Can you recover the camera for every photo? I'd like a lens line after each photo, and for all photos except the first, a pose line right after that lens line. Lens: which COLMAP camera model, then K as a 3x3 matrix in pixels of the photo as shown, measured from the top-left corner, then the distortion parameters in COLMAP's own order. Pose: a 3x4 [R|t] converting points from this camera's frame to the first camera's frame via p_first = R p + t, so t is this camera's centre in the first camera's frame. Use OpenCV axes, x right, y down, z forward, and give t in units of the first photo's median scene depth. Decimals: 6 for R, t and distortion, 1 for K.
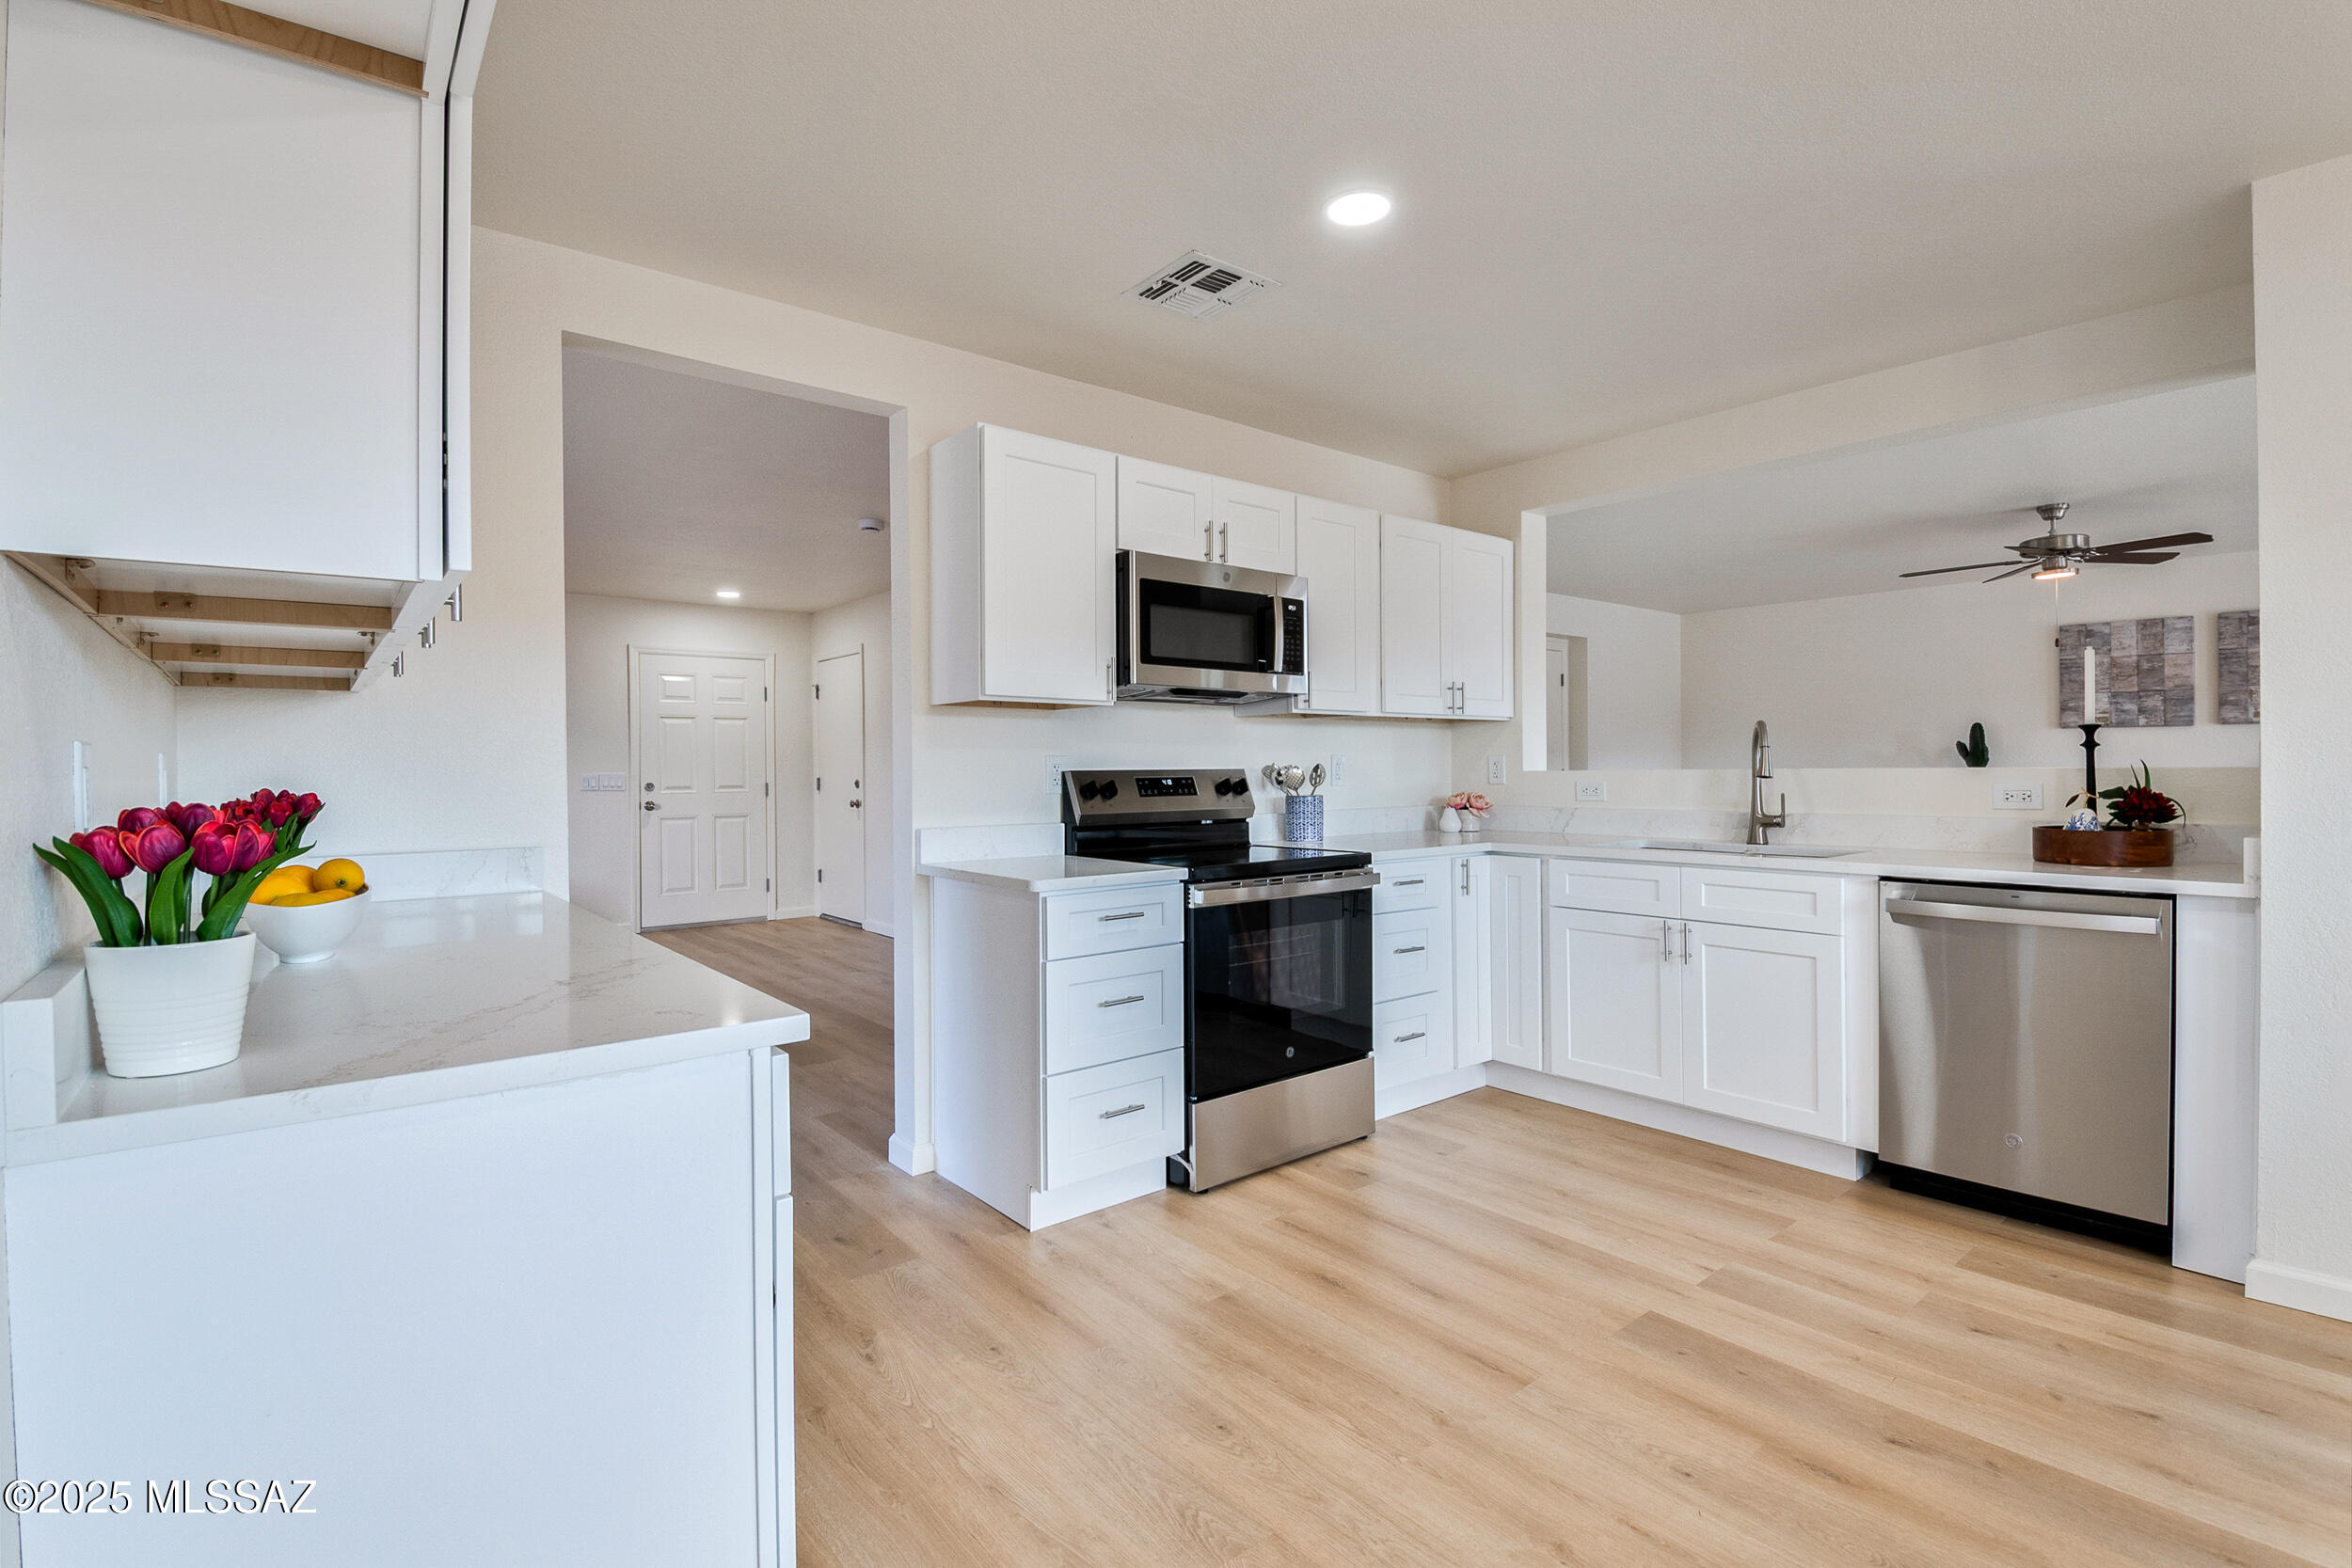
lens RADIAL K [[1077.2, 0, 1149.4], [0, 1077.2, 766.3], [0, 0, 1]] dist [0.000511, -0.019963]
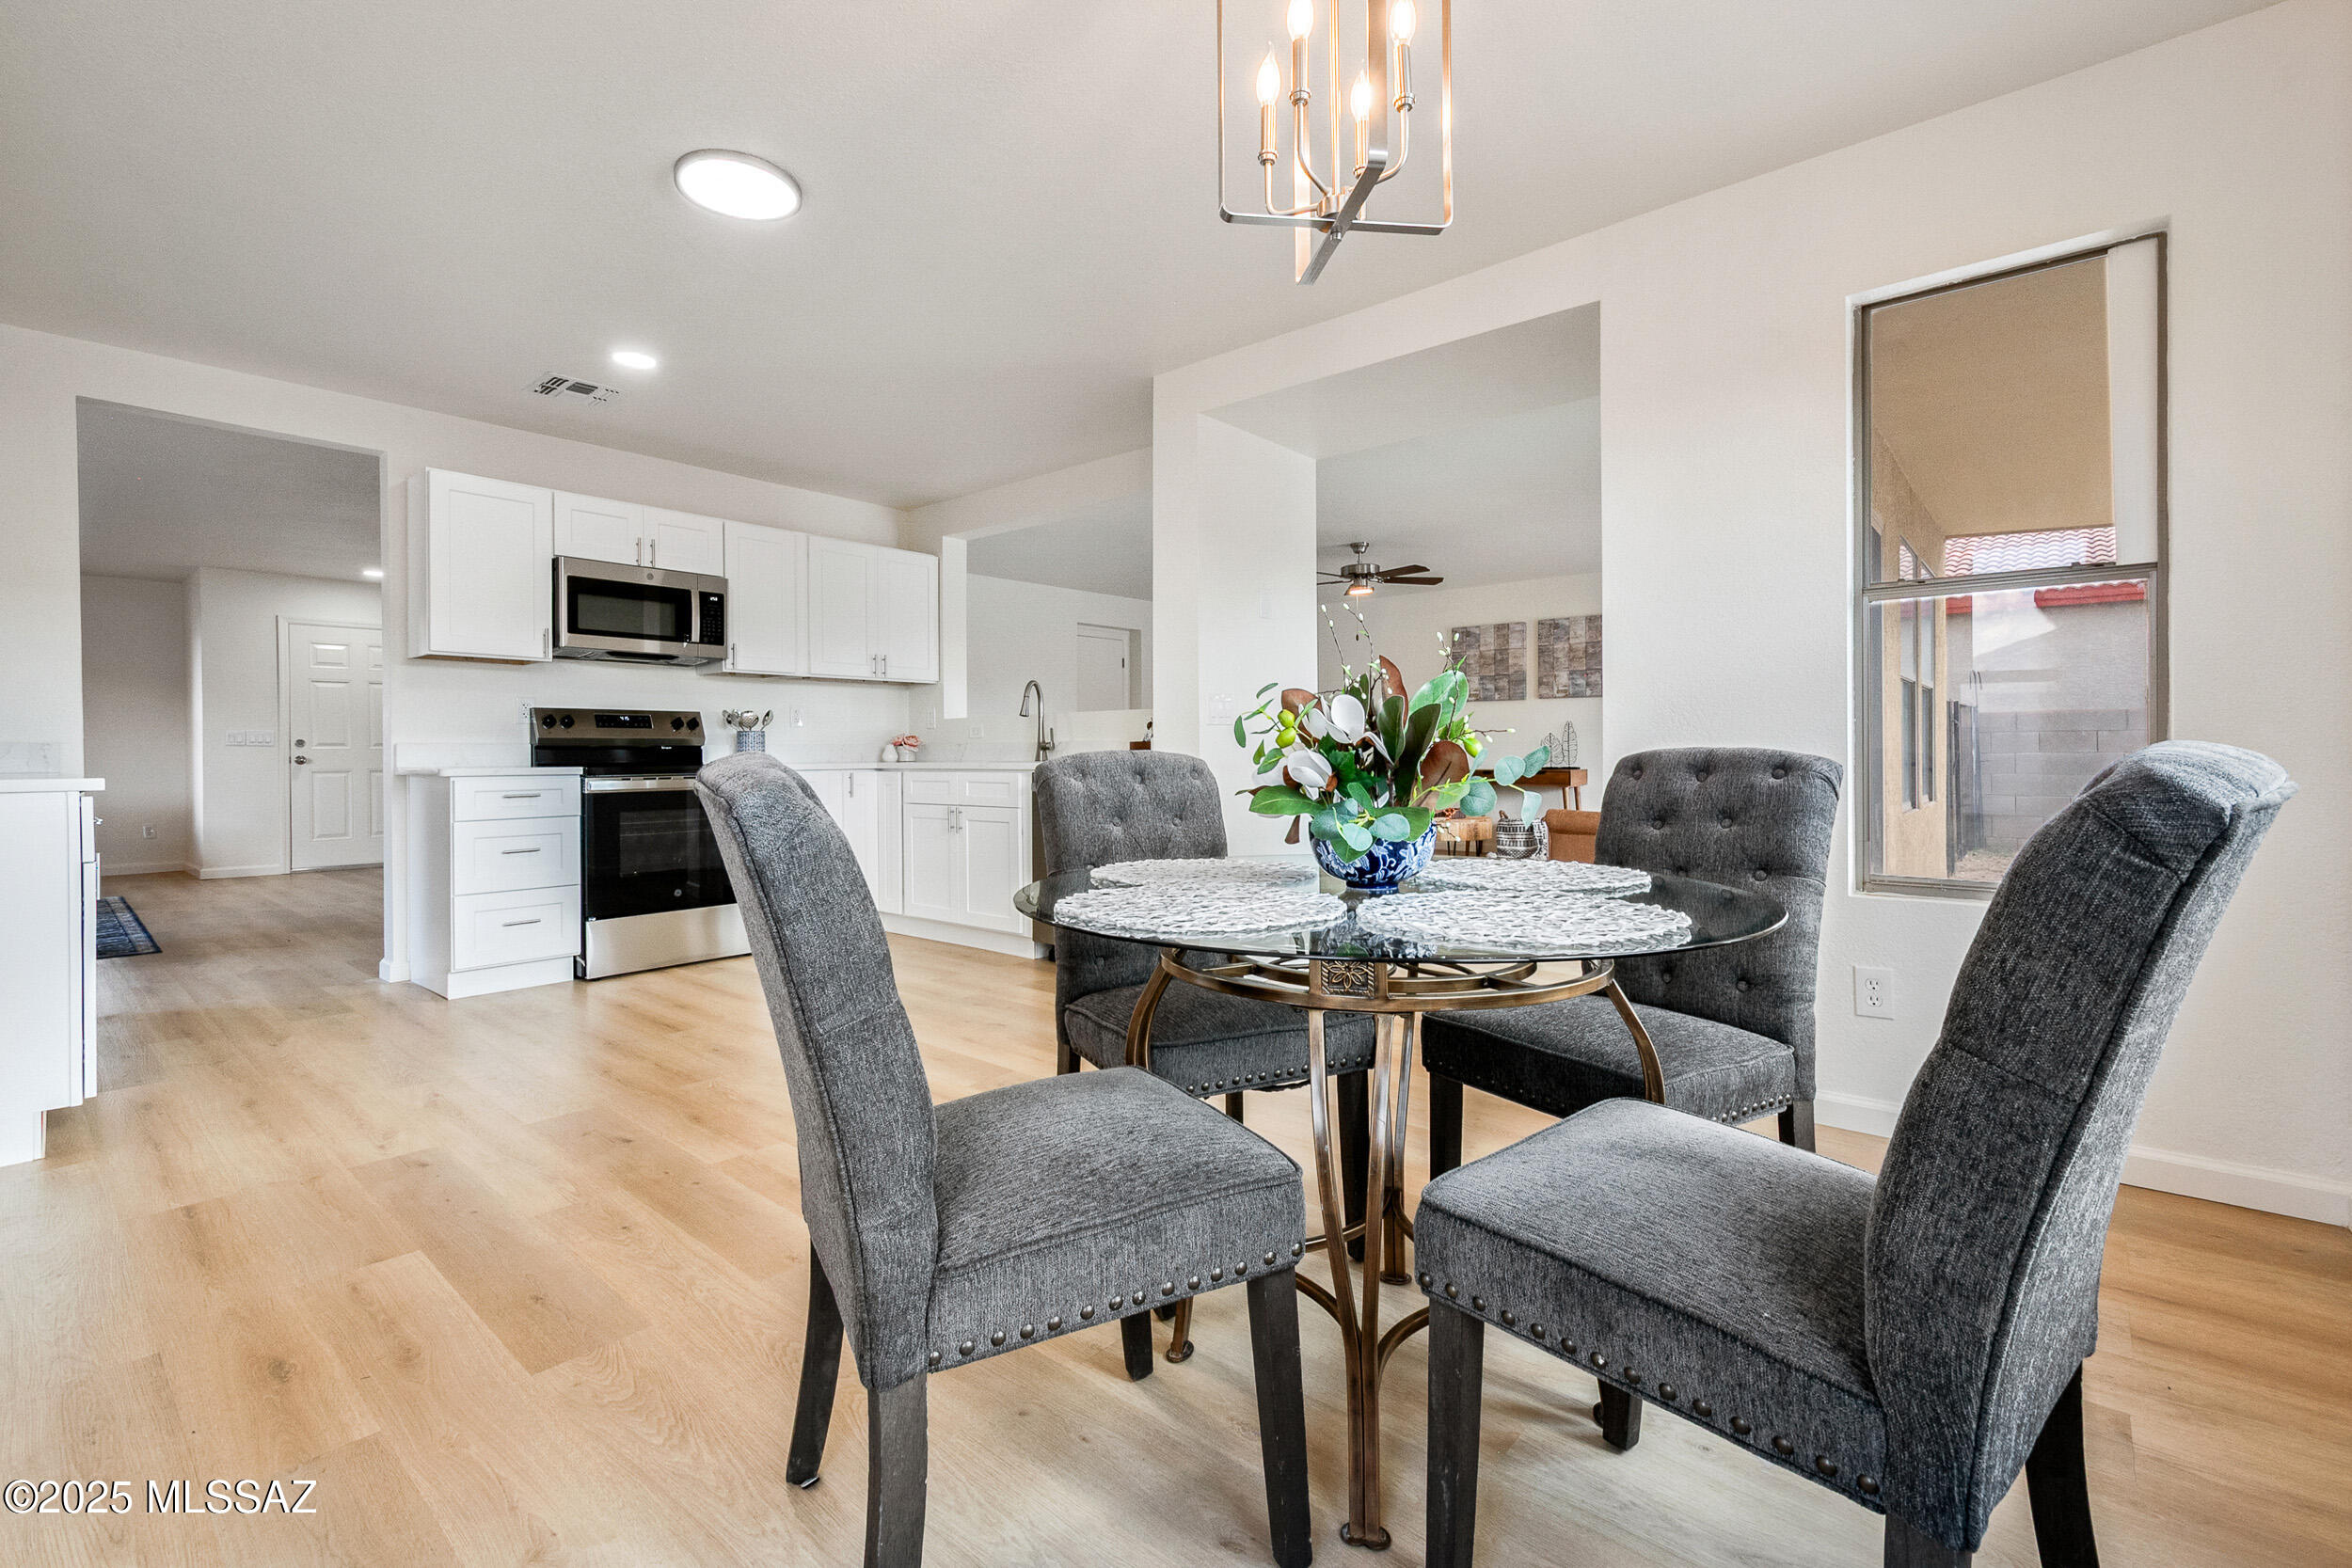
lens RADIAL K [[1035.9, 0, 1171.2], [0, 1035.9, 754.4], [0, 0, 1]] dist [0.001415, 0.000072]
pose [[0.981937, 0.000981, 0.189206, 0.500080], [-0.001254, 0.999998, 0.001322, 0.063969], [-0.189205, -0.001536, 0.981936, -0.520250]]
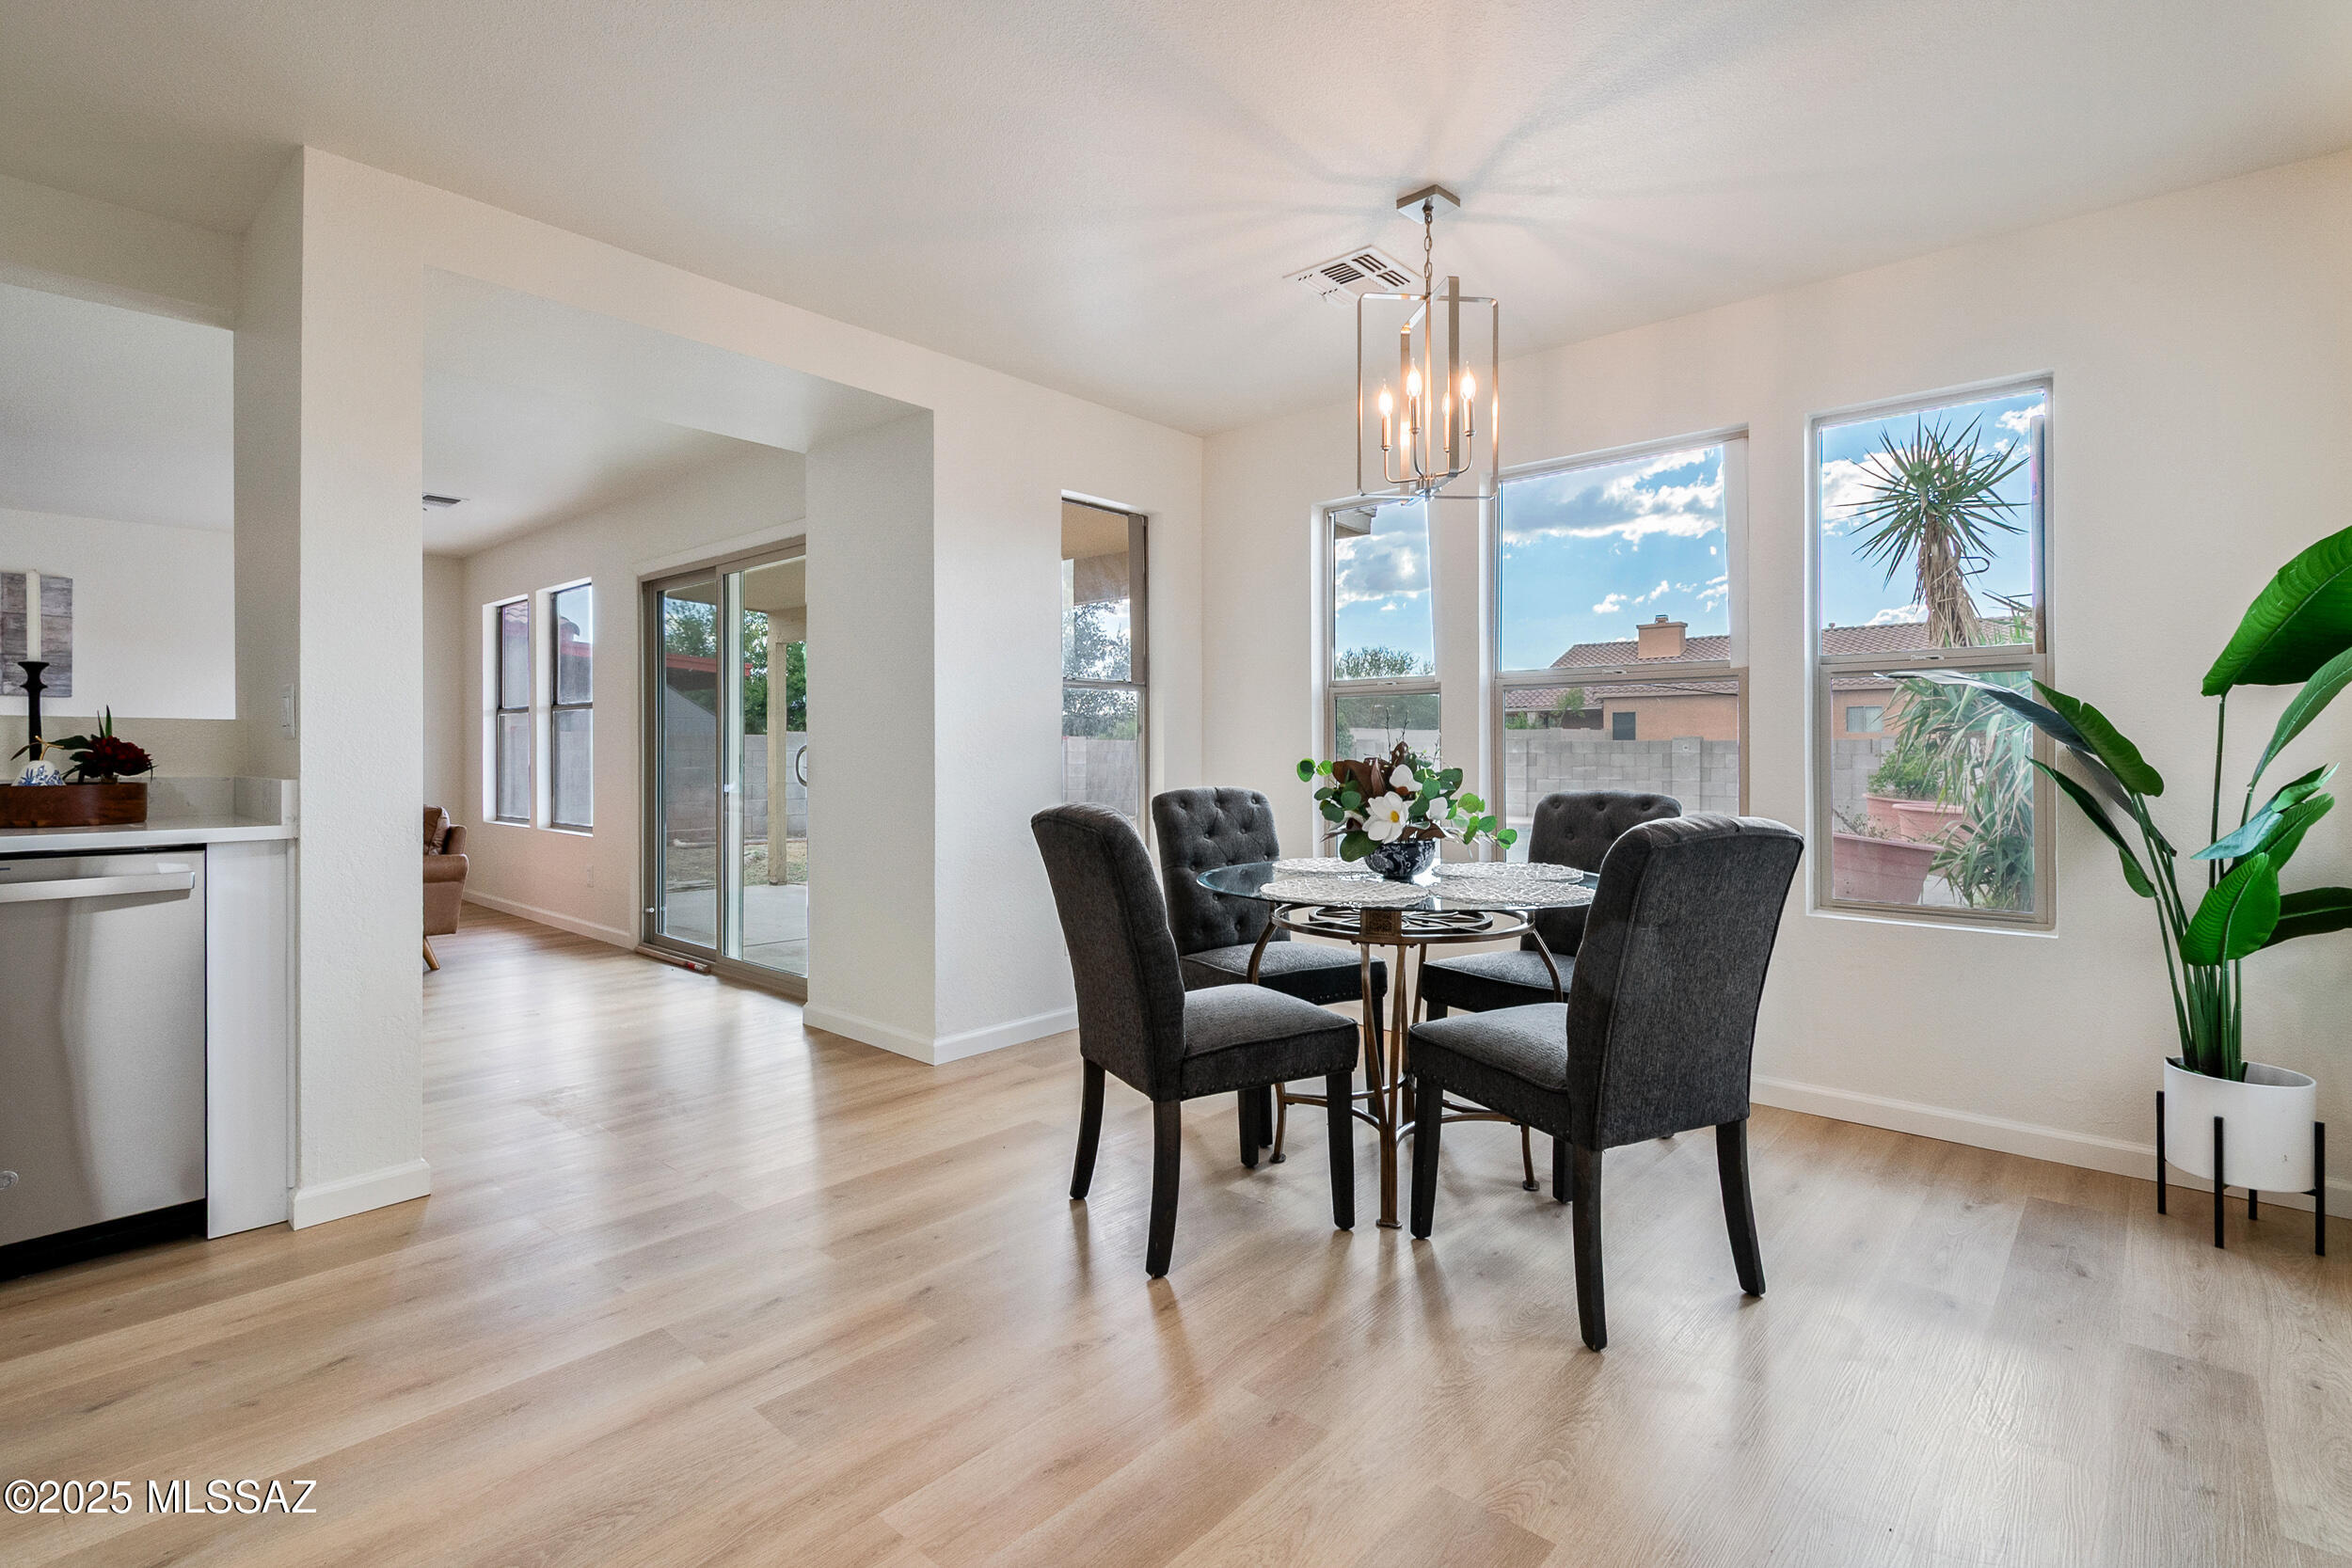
lens RADIAL K [[1093.5, 0, 1172.2], [0, 1093.5, 751.1], [0, 0, 1]] dist [0.002110, 0.000453]
pose [[-0.173610, 0.008213, 0.984780, -0.107260], [0.001939, 0.999966, -0.007997, 0.034150], [-0.984813, 0.000521, -0.173620, 0.229090]]
